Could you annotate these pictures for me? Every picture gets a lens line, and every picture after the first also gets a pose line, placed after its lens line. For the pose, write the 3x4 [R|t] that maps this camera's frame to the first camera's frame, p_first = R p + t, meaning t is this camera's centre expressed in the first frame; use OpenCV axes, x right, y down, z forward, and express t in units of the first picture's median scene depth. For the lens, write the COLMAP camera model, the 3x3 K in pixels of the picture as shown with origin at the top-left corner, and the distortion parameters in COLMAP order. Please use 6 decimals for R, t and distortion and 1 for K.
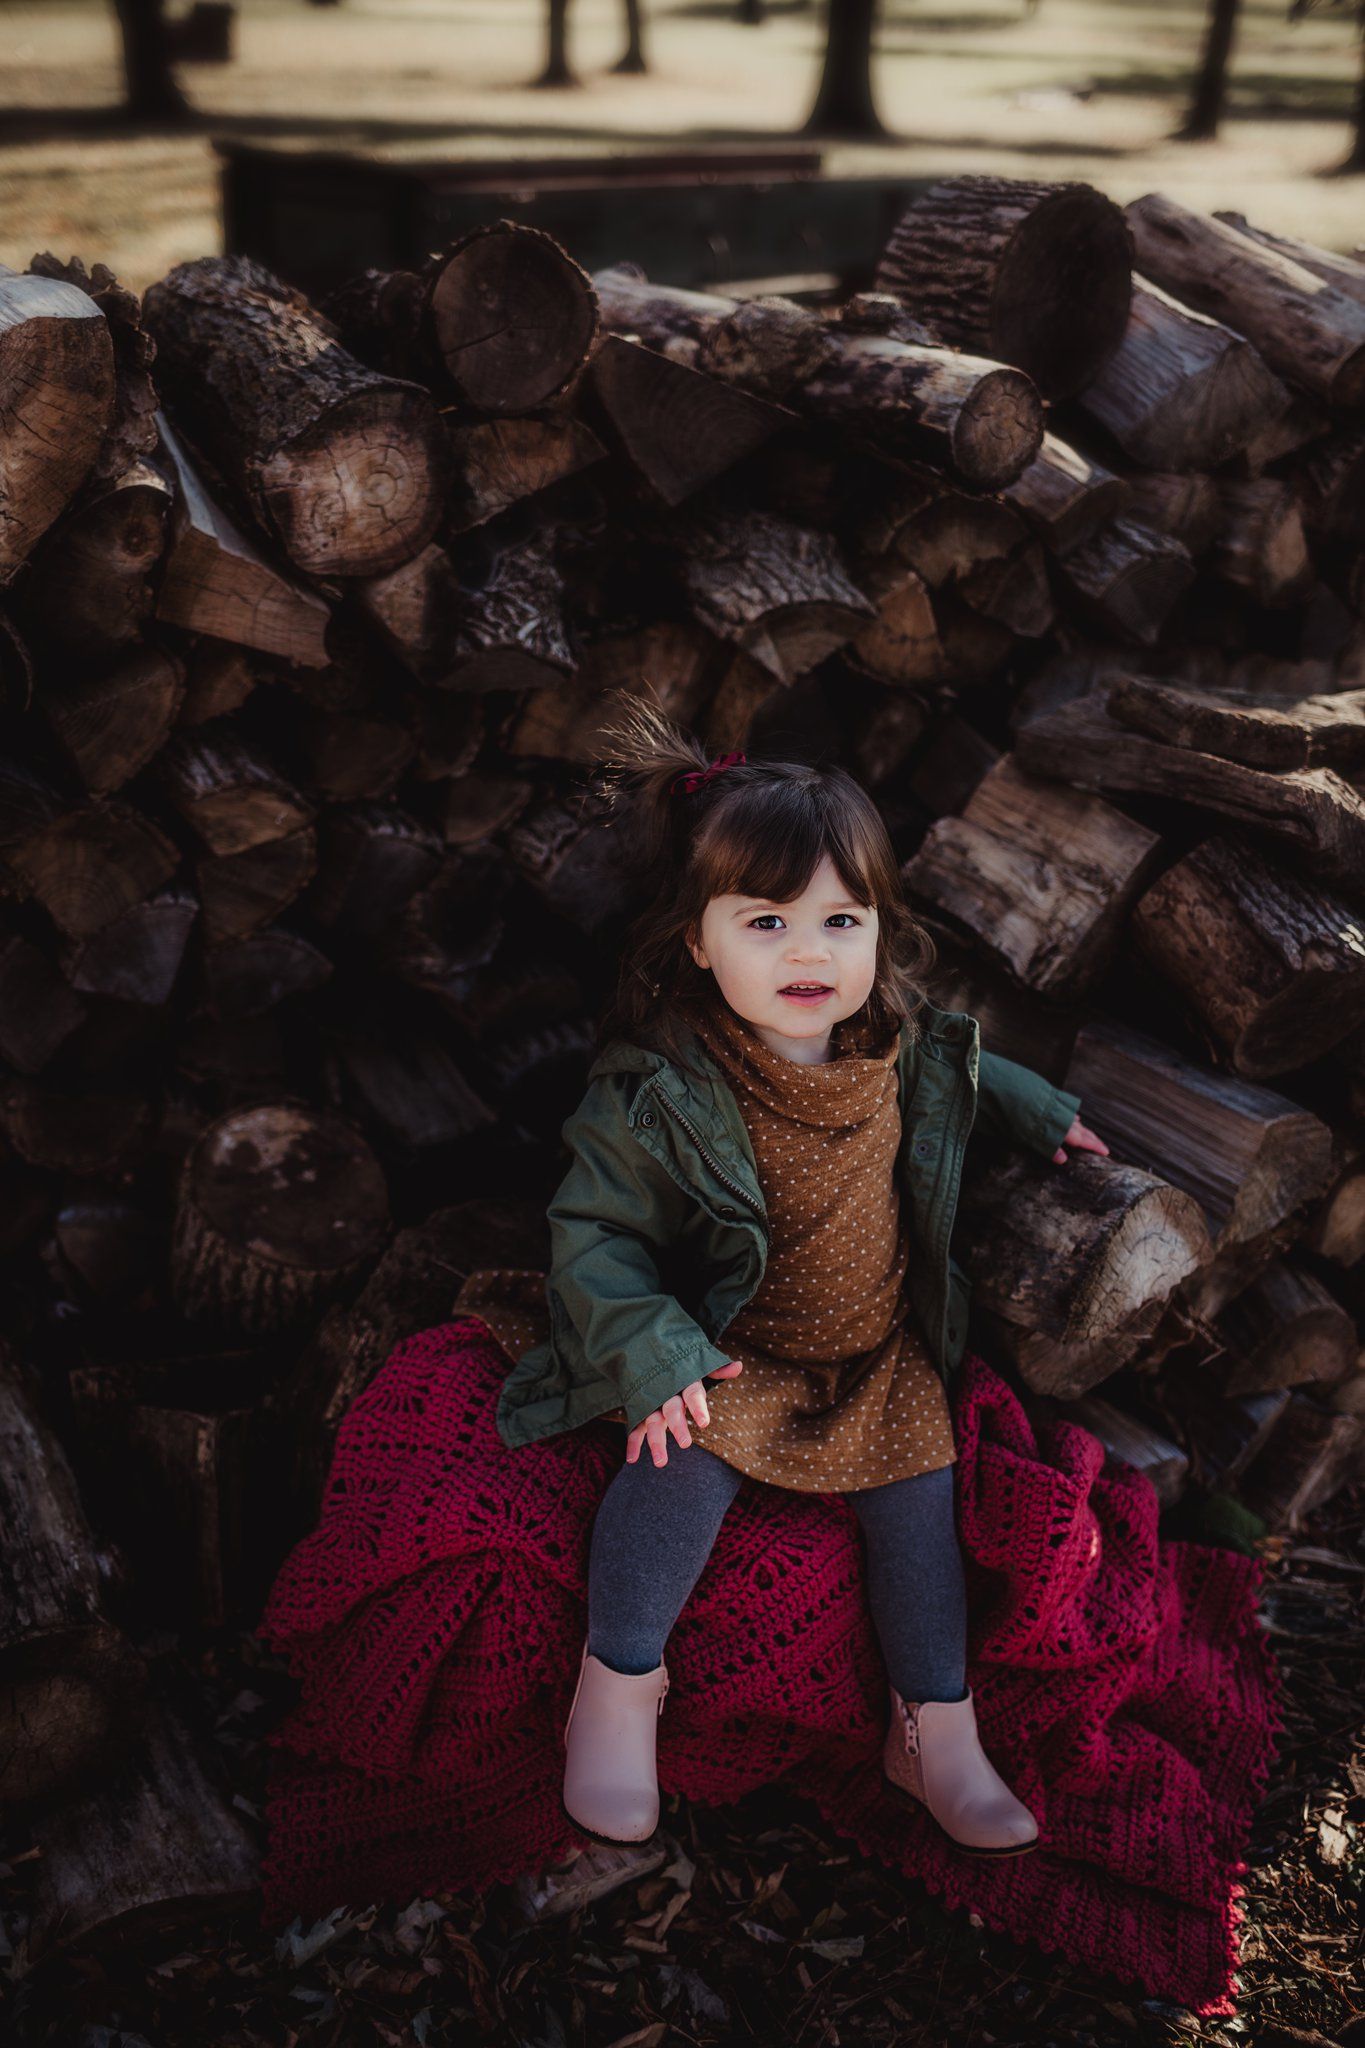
lens RADIAL K [[2028.3, 0, 692.5], [0, 2028.3, 1021.5], [0, 0, 1]] dist [-0.040426, 0.000000]
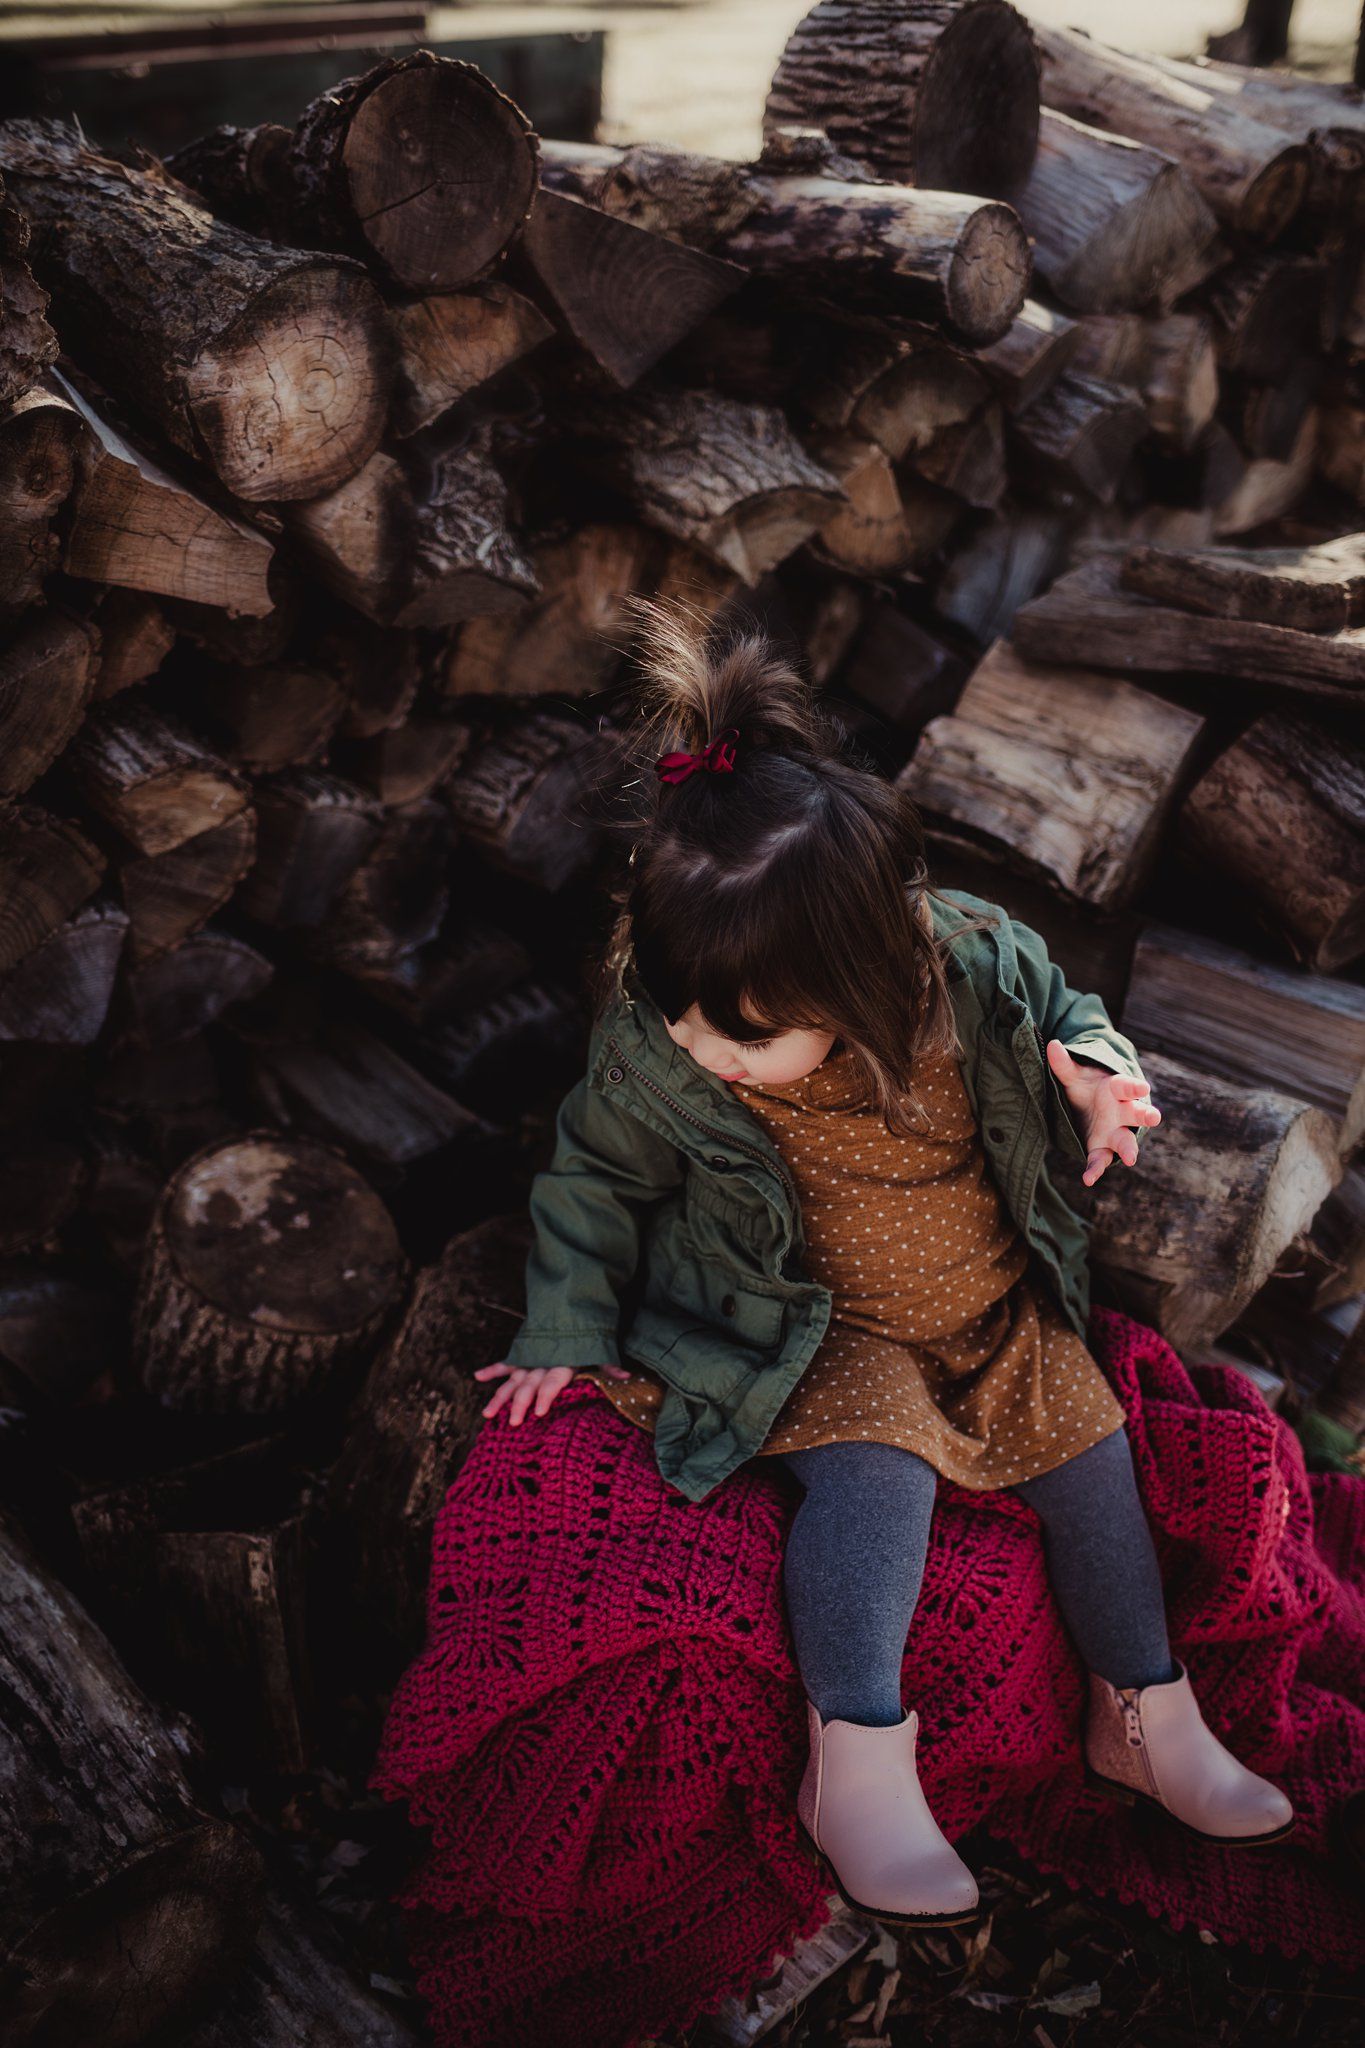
lens RADIAL K [[2028.3, 0, 702.5], [0, 2028.3, 1018.8], [0, 0, 1]] dist [-0.040426, 0.000000]
pose [[0.976527, -0.124979, 0.175427, -0.169263], [0.115084, 0.991192, 0.065530, -0.044840], [-0.182072, -0.043803, 0.982309, 0.150618]]
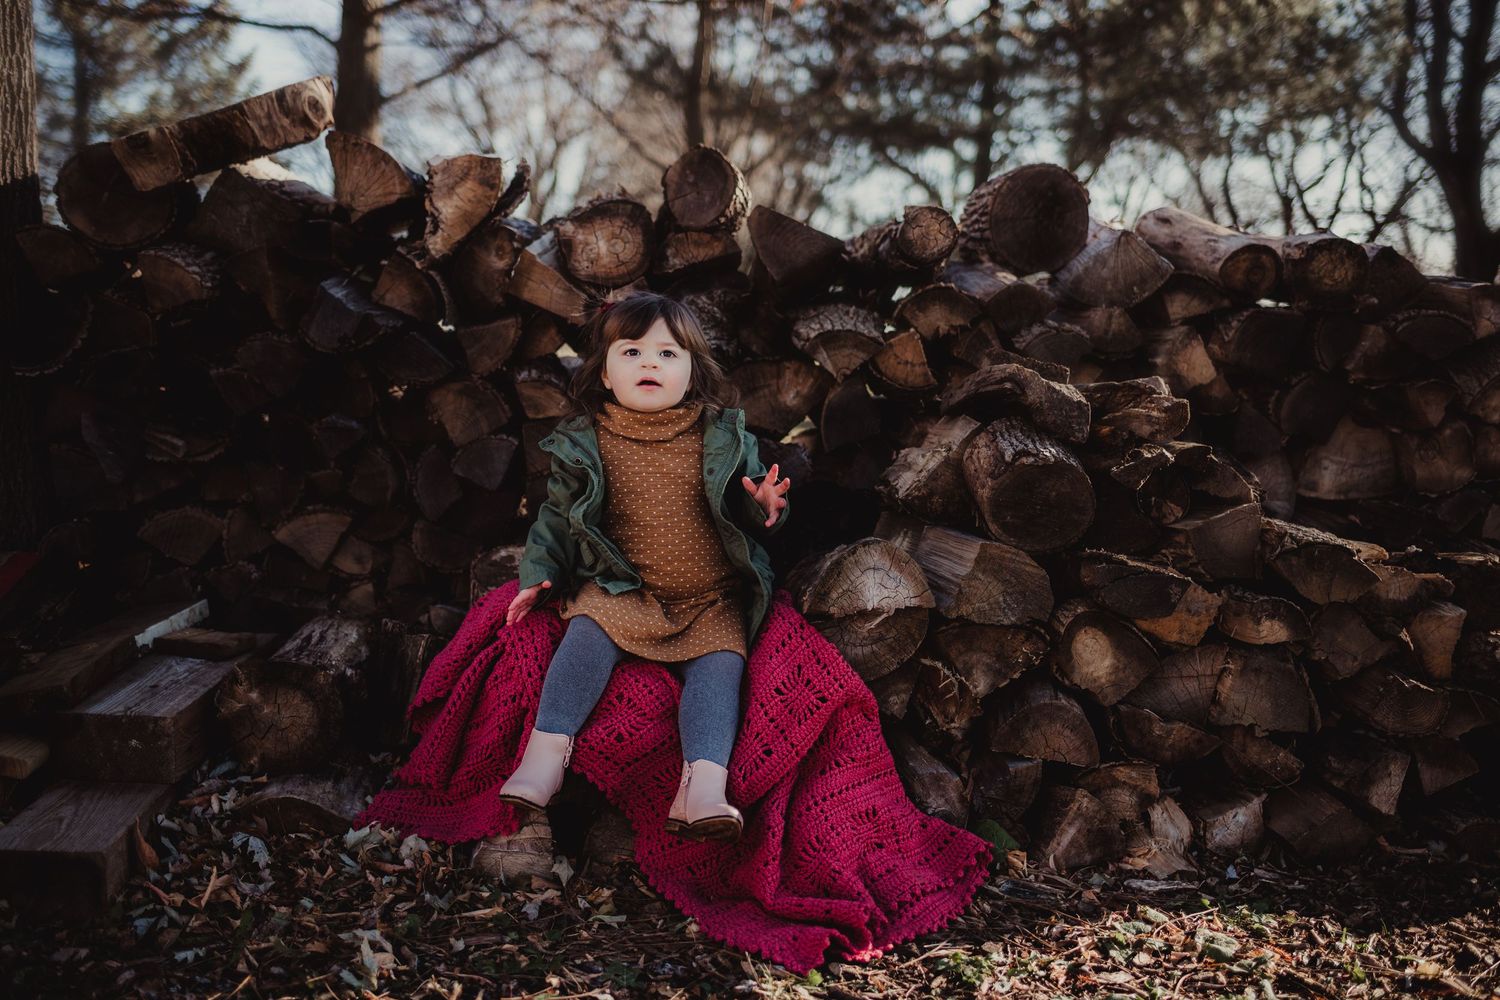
lens RADIAL K [[1485.6, 0, 735.7], [0, 1485.6, 492.3], [0, 0, 1]] dist [-0.040426, 0.000000]
pose [[0.906237, 0.034618, -0.421350, 0.611994], [-0.204668, 0.907992, -0.365597, 0.508801], [0.369926, 0.417555, 0.829941, -0.159024]]
